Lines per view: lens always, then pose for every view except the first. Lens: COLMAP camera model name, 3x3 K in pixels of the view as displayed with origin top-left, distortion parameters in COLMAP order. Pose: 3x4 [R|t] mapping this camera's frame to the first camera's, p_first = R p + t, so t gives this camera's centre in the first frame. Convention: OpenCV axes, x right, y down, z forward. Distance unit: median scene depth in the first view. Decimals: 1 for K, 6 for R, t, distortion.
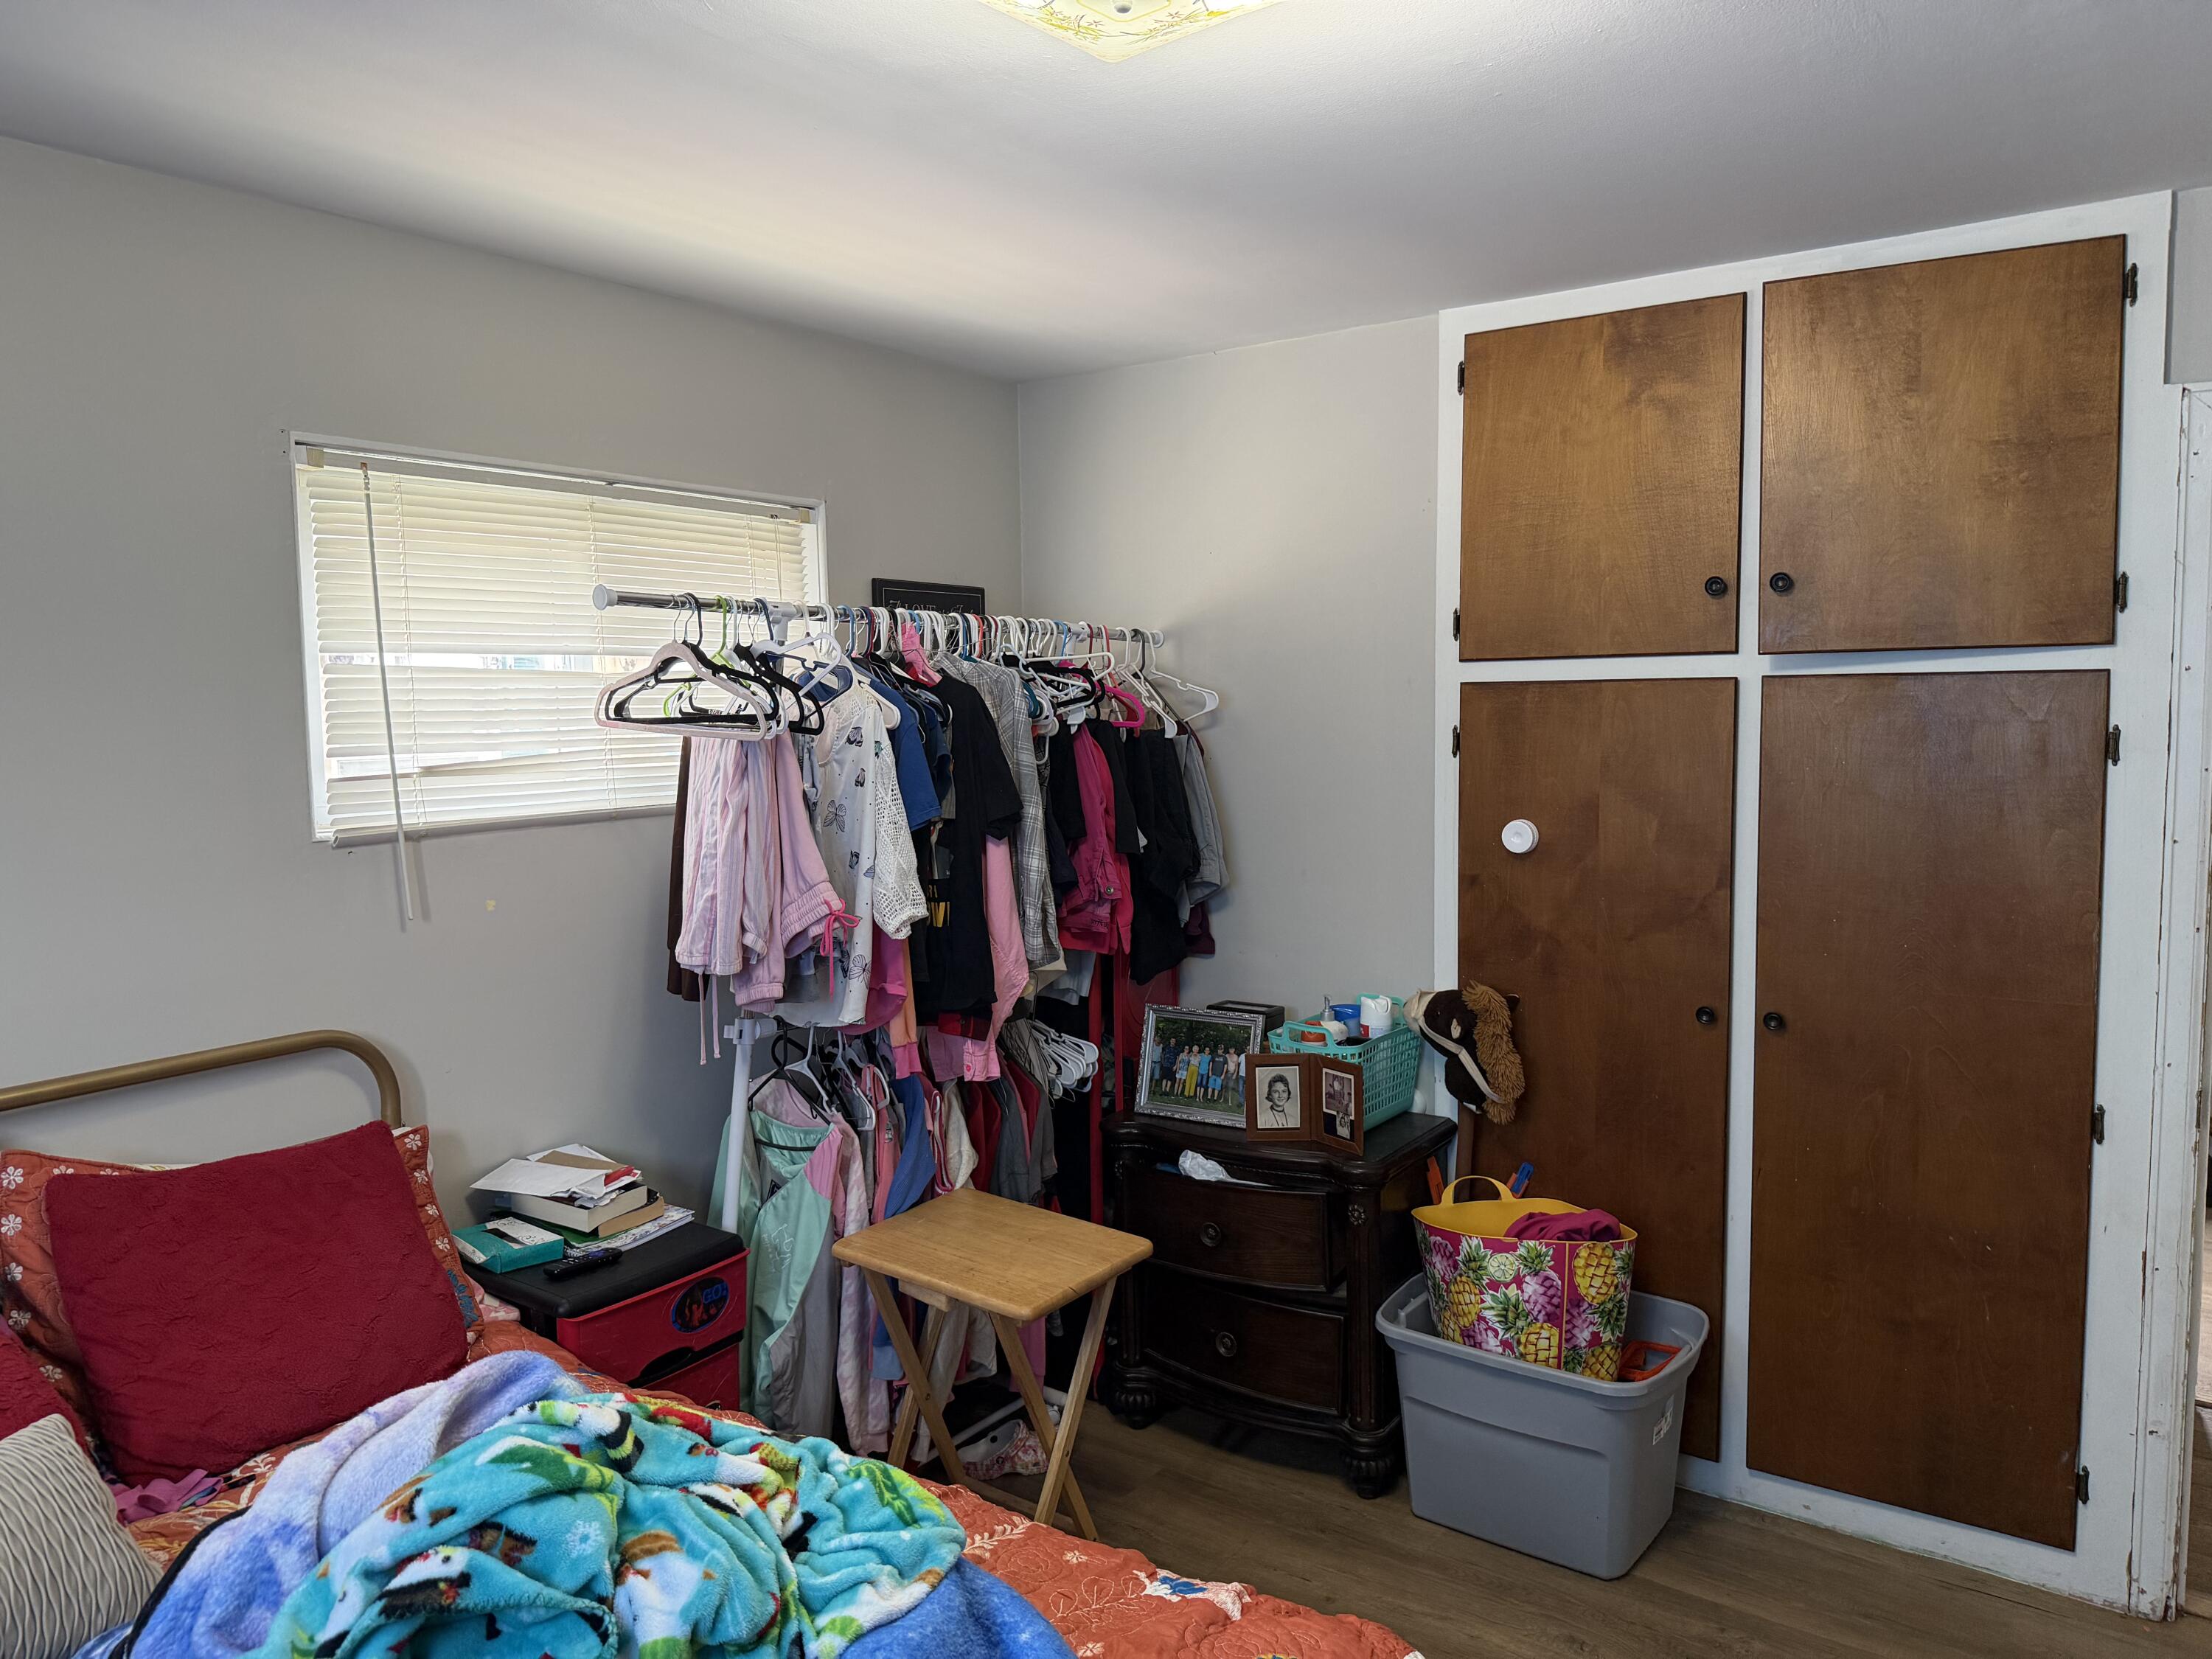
lens RADIAL K [[1573.7, 0, 1106.9], [0, 1573.7, 828.2], [0, 0, 1]] dist [0.027722, -0.045671]
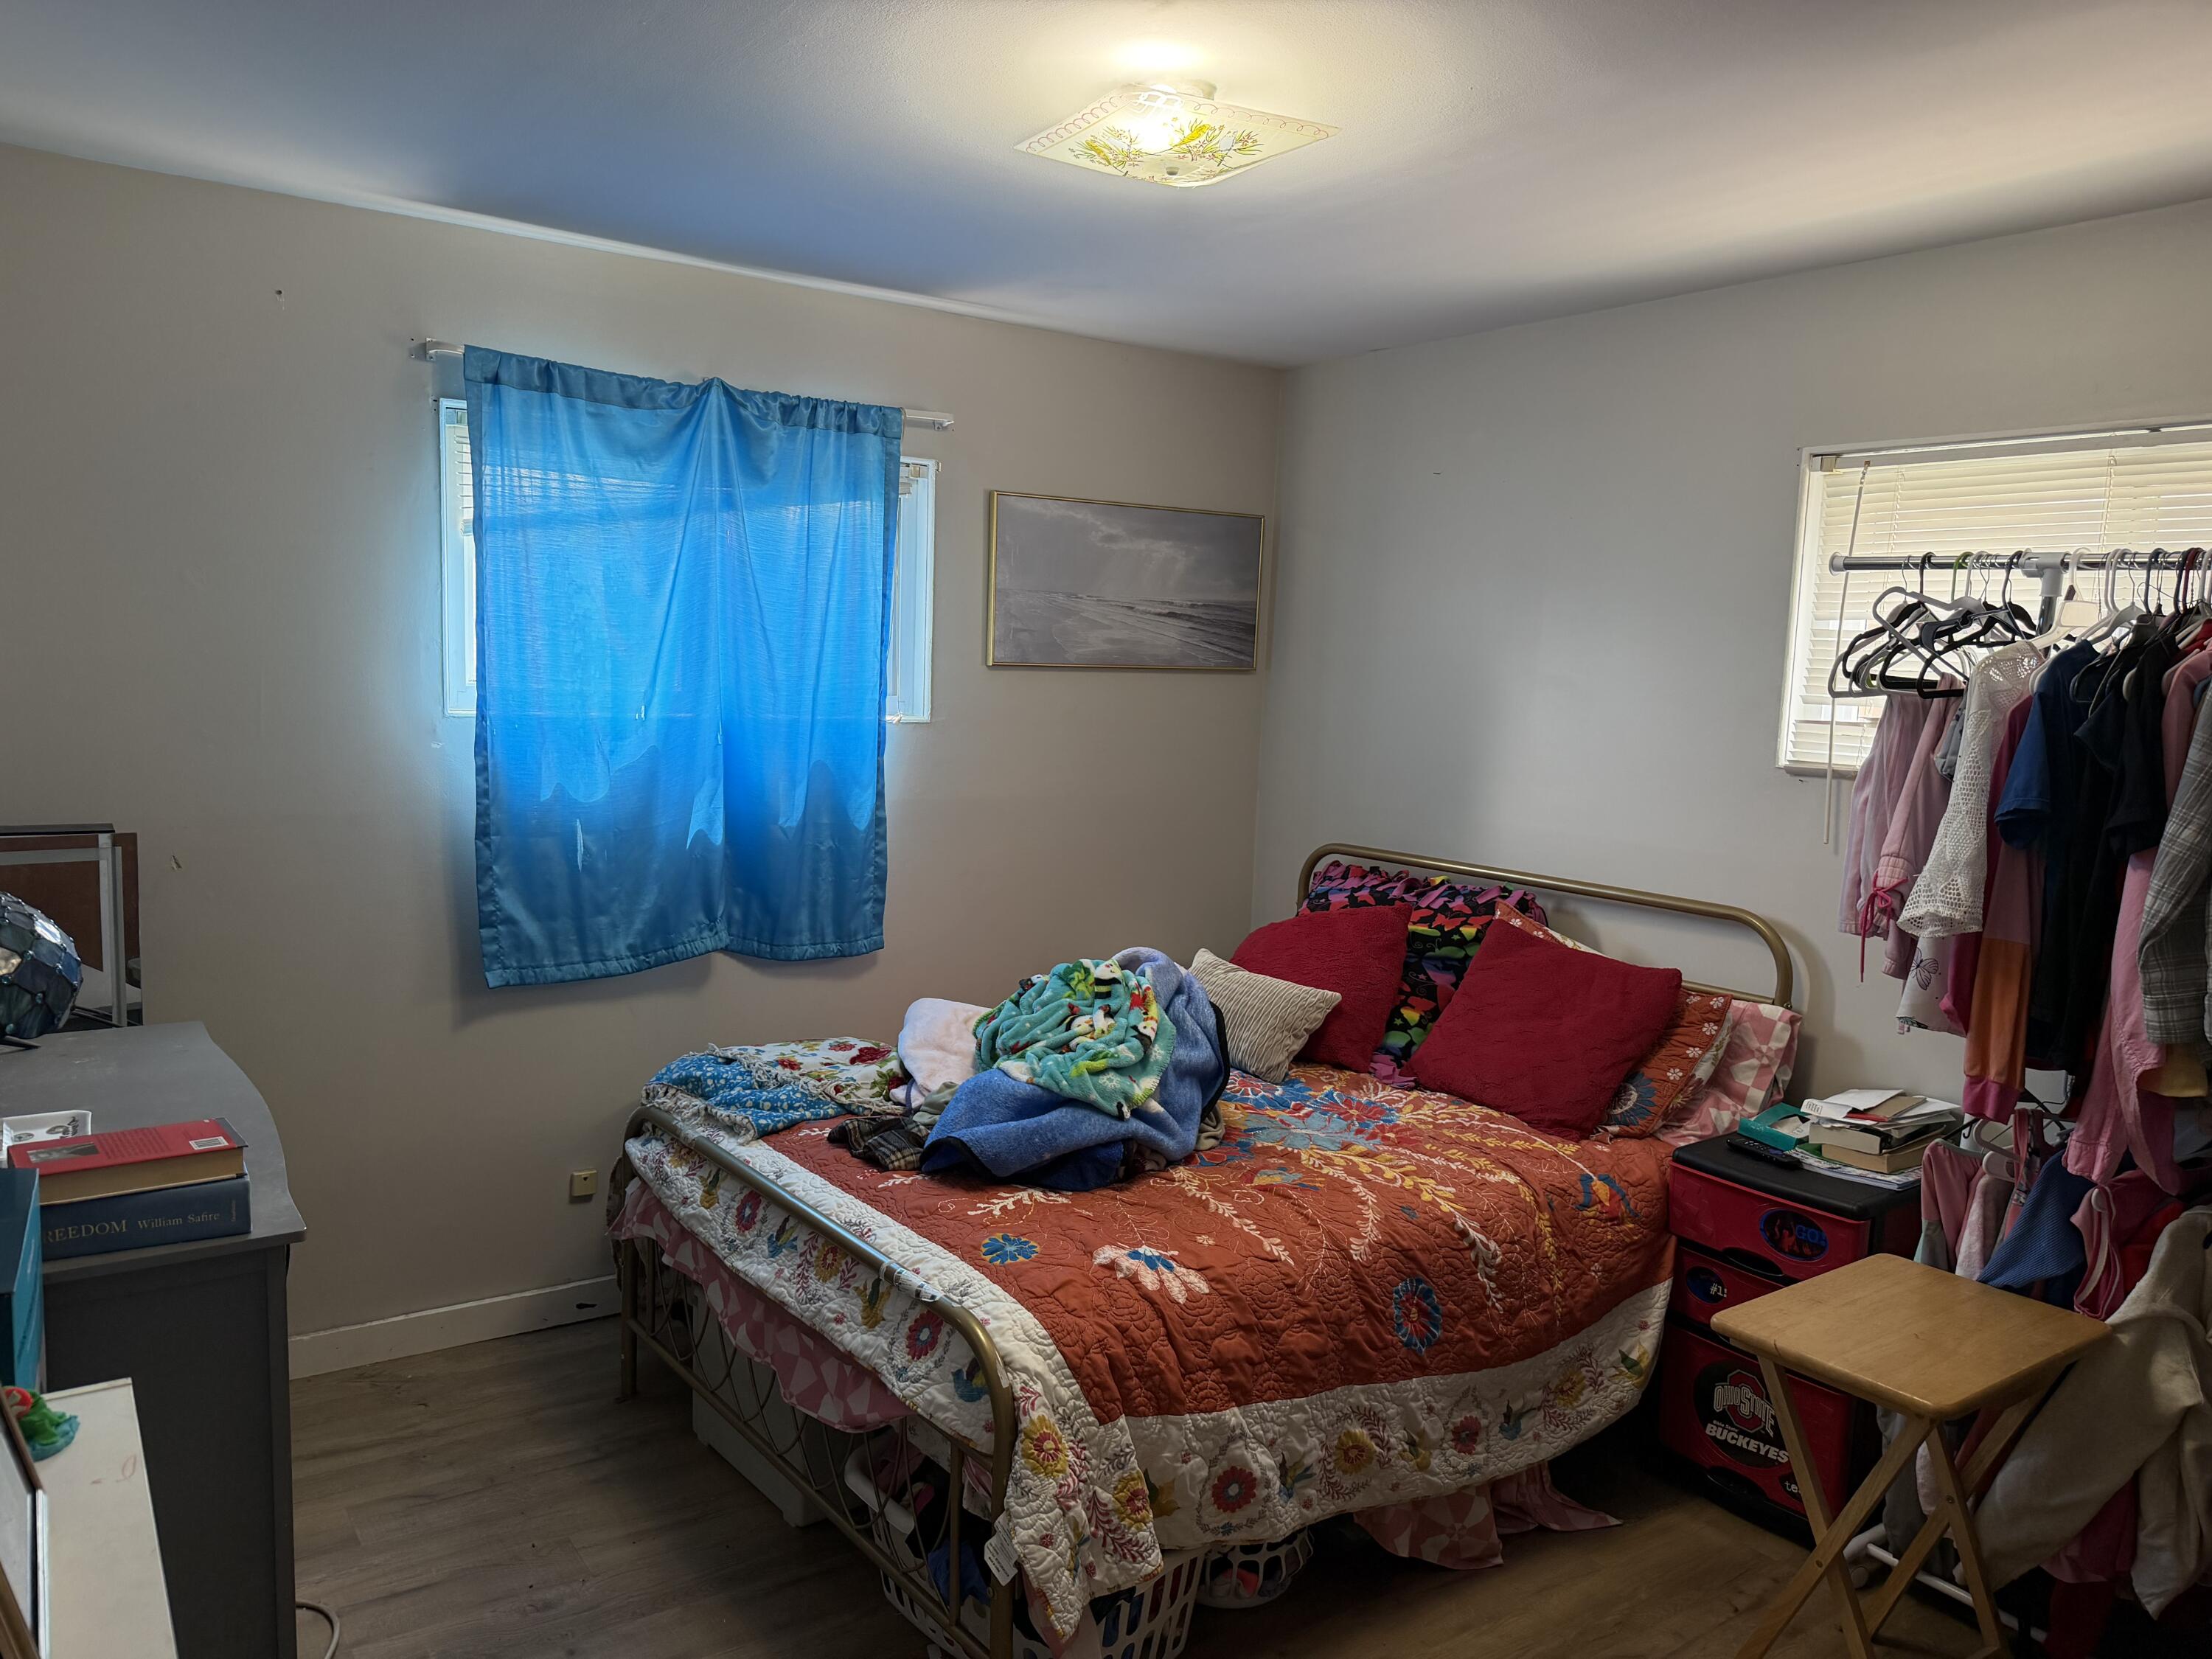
lens RADIAL K [[1573.7, 0, 1107.1], [0, 1573.7, 829.9], [0, 0, 1]] dist [0.027722, -0.045671]
pose [[-0.329276, 0.104662, -0.938415, 0.862174], [-0.115864, 0.981849, 0.150161, -0.069284], [0.937098, 0.158173, -0.311172, 0.870367]]
